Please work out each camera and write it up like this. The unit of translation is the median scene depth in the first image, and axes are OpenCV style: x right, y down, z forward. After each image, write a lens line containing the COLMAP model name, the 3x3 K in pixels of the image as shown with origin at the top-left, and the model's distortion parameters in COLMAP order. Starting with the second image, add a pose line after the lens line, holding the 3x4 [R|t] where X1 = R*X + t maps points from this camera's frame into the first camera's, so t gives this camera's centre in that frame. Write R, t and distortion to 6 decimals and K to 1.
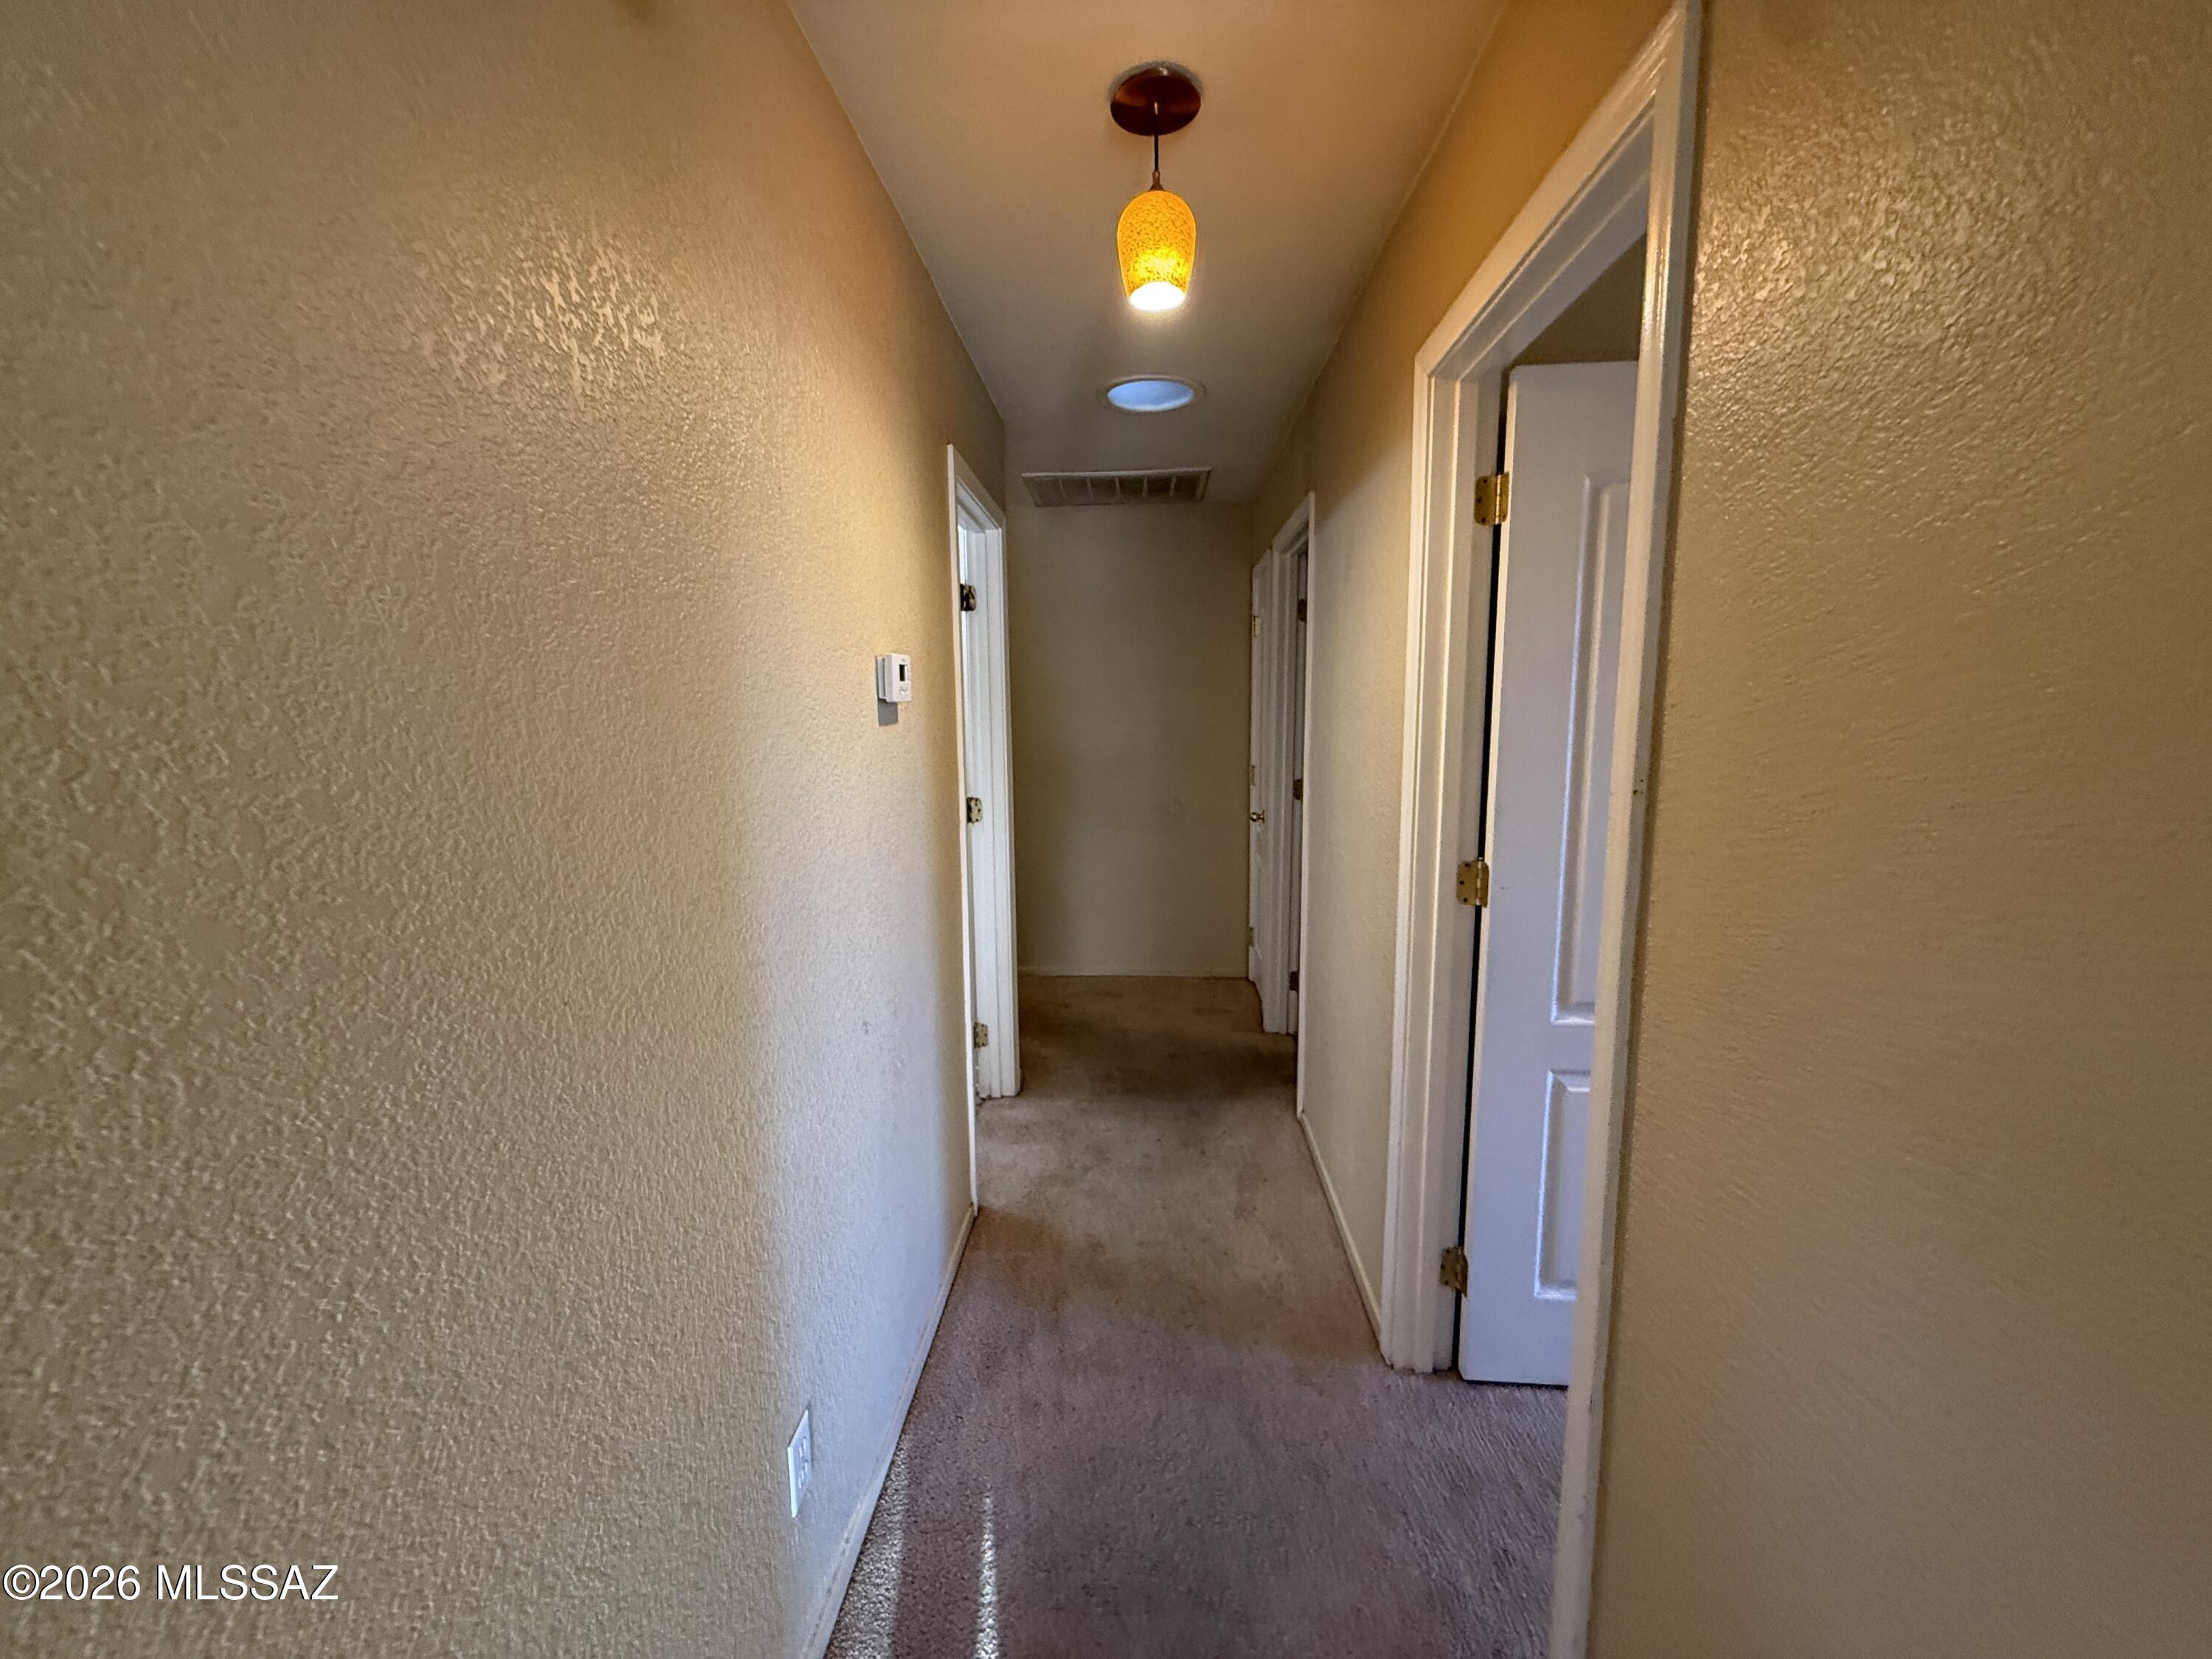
lens RADIAL K [[885.6, 0, 1102.9], [0, 885.6, 835.1], [0, 0, 1]] dist [-0.001721, -0.000082]
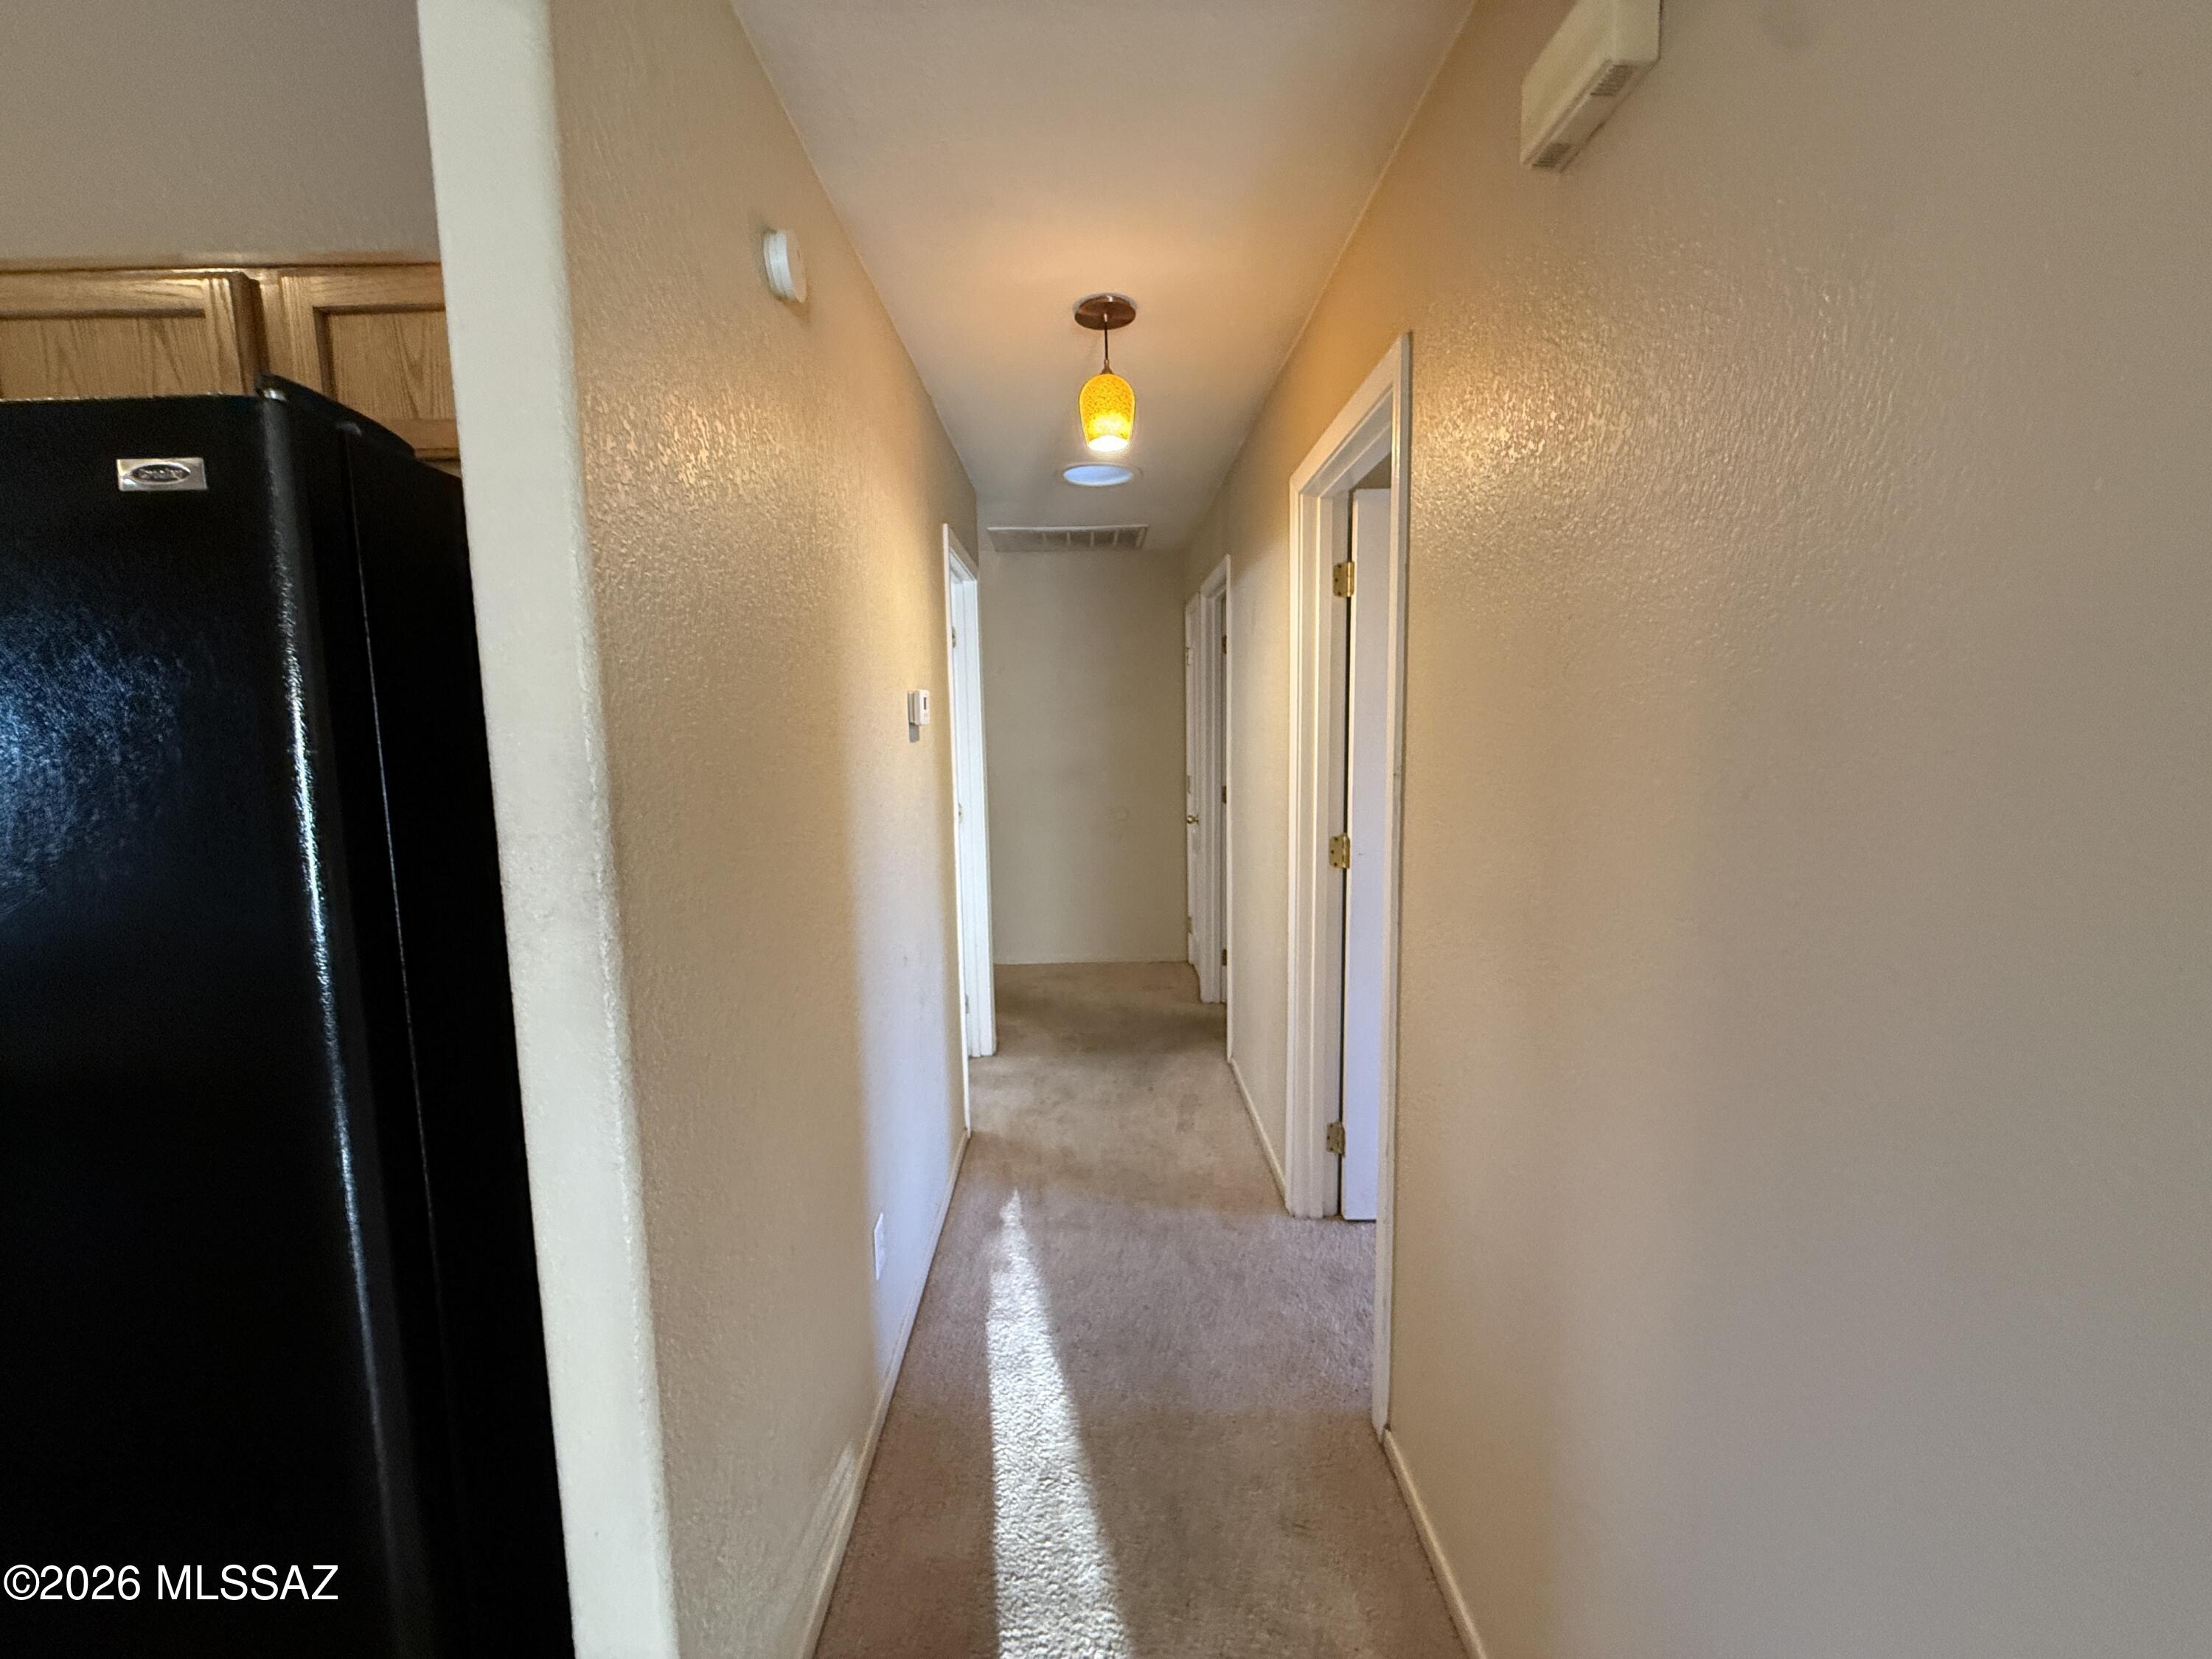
lens RADIAL K [[885.6, 0, 1102.9], [0, 885.6, 835.1], [0, 0, 1]] dist [-0.001721, -0.000082]
pose [[0.997877, -0.015256, 0.063308, -0.028286], [0.016539, 0.999667, -0.019794, 0.033601], [-0.062985, 0.020799, 0.997798, -0.247855]]
